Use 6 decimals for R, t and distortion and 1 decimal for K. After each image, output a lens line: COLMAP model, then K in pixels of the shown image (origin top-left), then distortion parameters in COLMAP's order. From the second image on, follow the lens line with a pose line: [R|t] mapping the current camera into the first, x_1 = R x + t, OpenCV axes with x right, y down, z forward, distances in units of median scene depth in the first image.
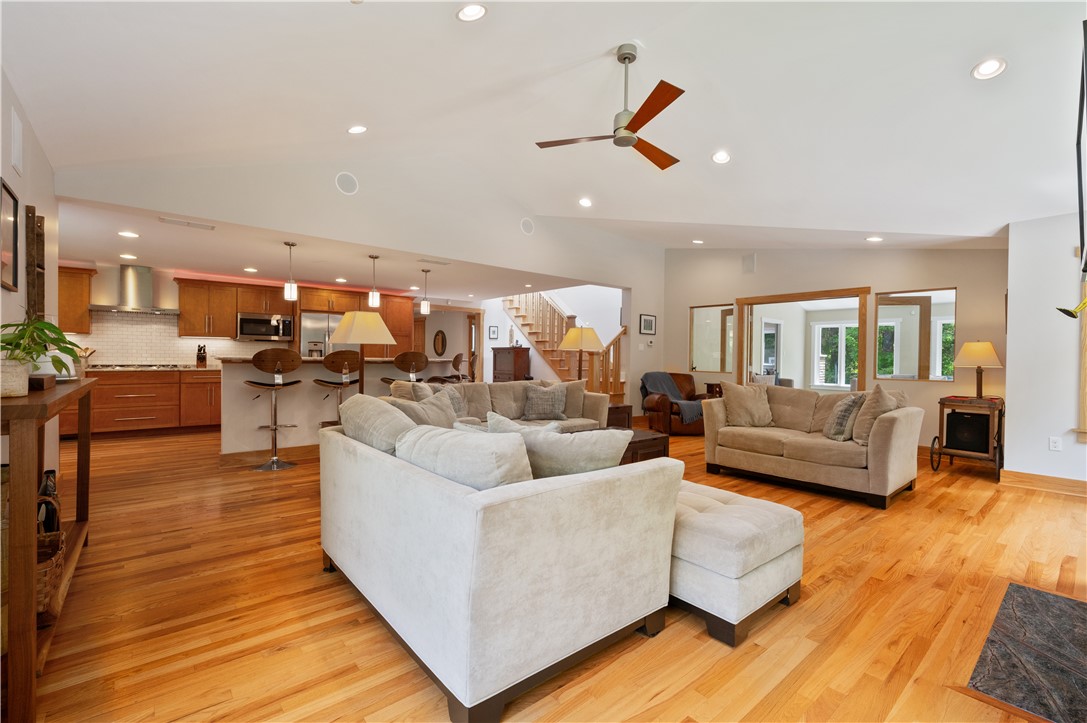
lens RADIAL K [[481.3, 0, 545.4], [0, 481.3, 361.5], [0, 0, 1]] dist [-0.009082, 0.000236]
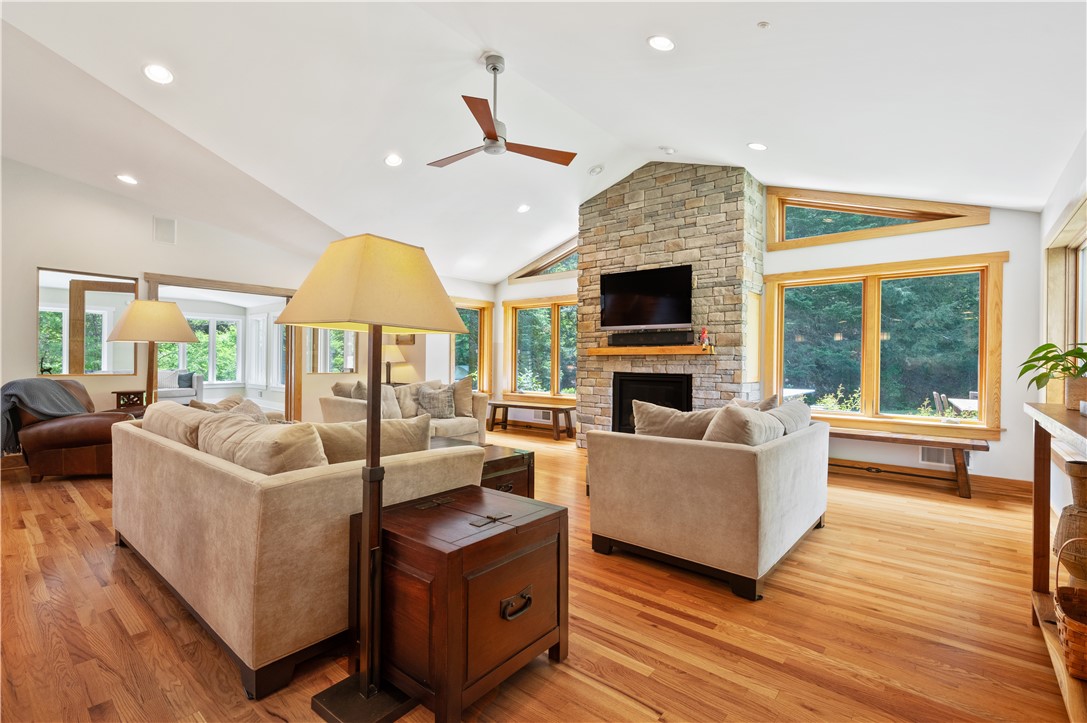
lens RADIAL K [[481.3, 0, 546.4], [0, 481.3, 363.1], [0, 0, 1]] dist [-0.009082, 0.000236]
pose [[-0.160777, -0.019753, 0.986793, -1.375590], [-0.006302, 0.999800, 0.018986, -0.038331], [-0.986971, -0.003166, -0.160869, 1.649659]]
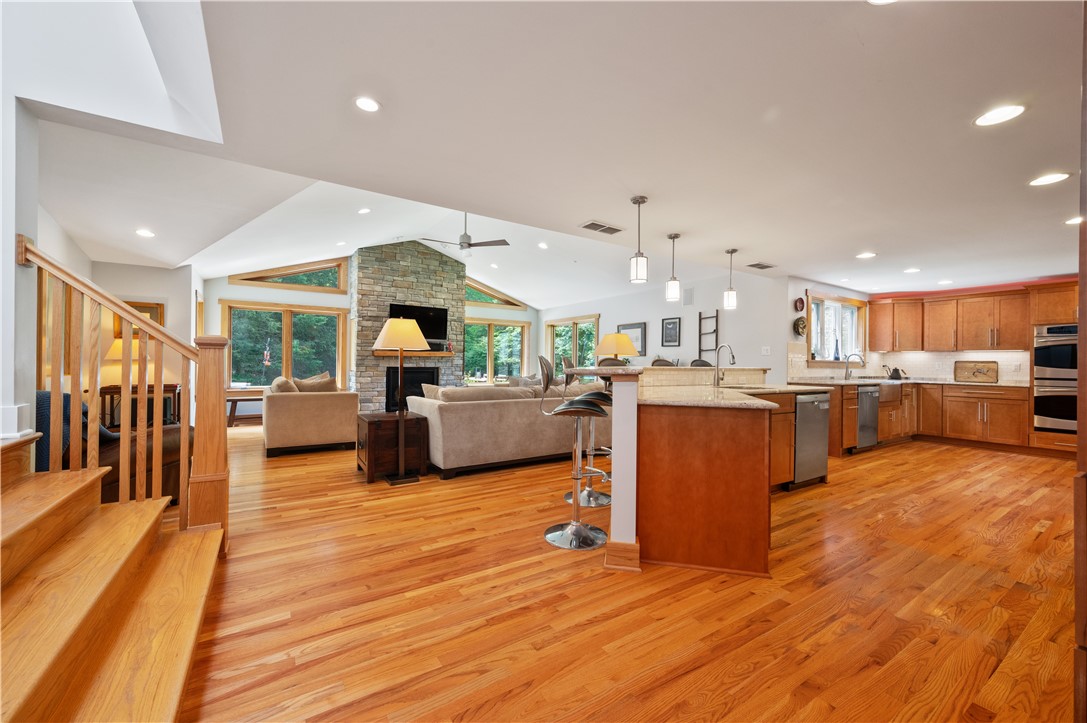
lens RADIAL K [[425.6, 0, 543.3], [0, 425.6, 362.9], [0, 0, 1]] dist [-0.002910, -0.000411]
pose [[-0.990264, -0.026888, 0.136582, -0.625559], [-0.025703, 0.999615, 0.010438, -0.046000], [-0.136810, 0.006825, -0.990574, 4.180774]]
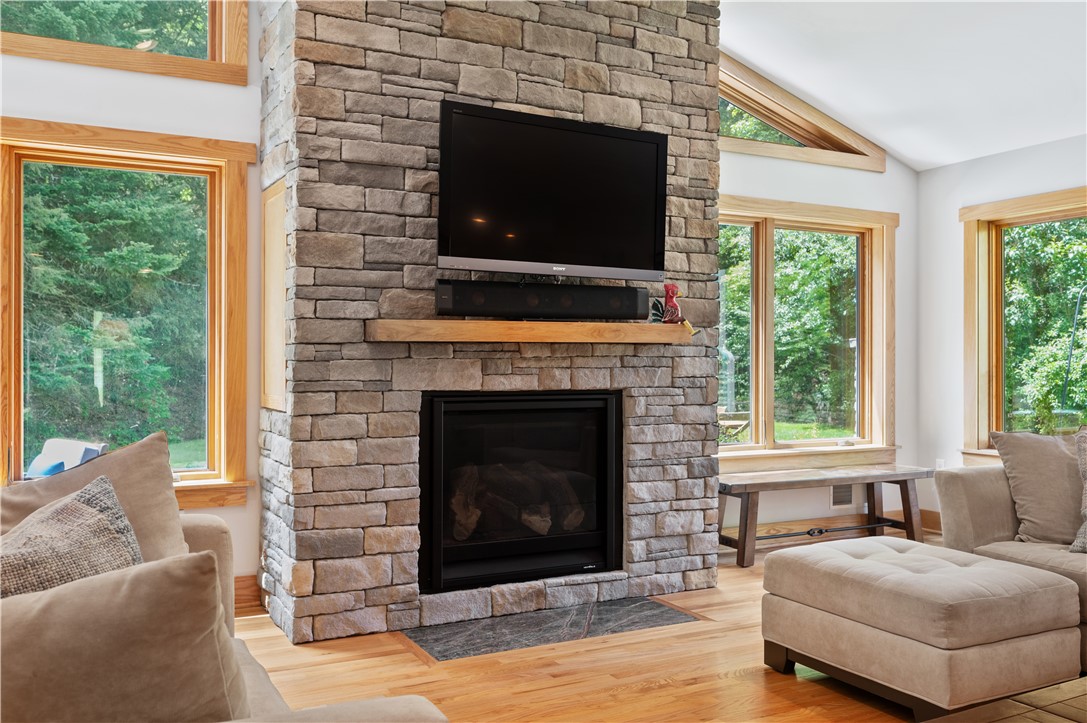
lens RADIAL K [[920.4, 0, 542.9], [0, 920.4, 364.6], [0, 0, 1]] dist [-0.007356, -0.001869]
pose [[-0.971936, -0.015771, 0.234714, 0.518930], [-0.013774, 0.999854, 0.010148, -0.013511], [-0.234840, 0.006630, -0.972011, 2.478386]]
